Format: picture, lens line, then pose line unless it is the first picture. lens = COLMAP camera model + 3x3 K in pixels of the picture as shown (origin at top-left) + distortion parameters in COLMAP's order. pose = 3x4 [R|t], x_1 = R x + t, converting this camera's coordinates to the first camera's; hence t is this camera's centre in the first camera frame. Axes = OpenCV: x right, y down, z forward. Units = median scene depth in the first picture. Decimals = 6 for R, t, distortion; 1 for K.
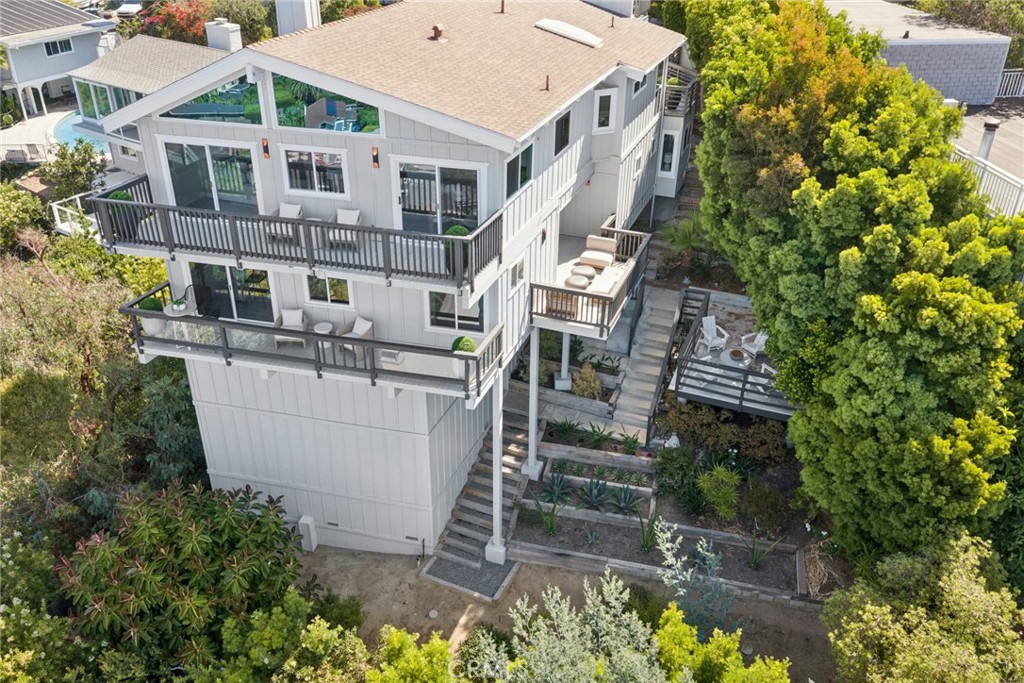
lens RADIAL K [[850.3, 0, 512.0], [0, 850.3, 341.5], [0, 0, 1]] dist [0.008891, -0.004587]
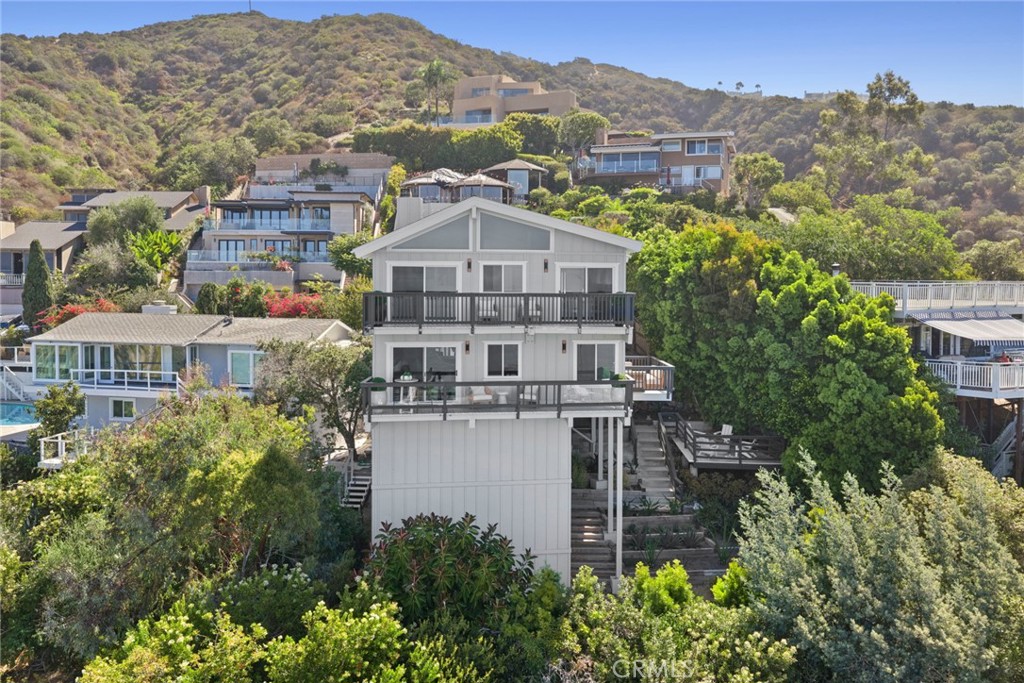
lens RADIAL K [[850.3, 0, 512.0], [0, 850.3, 341.5], [0, 0, 1]] dist [0.008891, -0.004587]
pose [[0.936128, -0.042100, 0.349131, -0.729241], [0.187147, 0.900184, -0.393250, 0.482222], [-0.297727, 0.433471, 0.850566, -0.221823]]
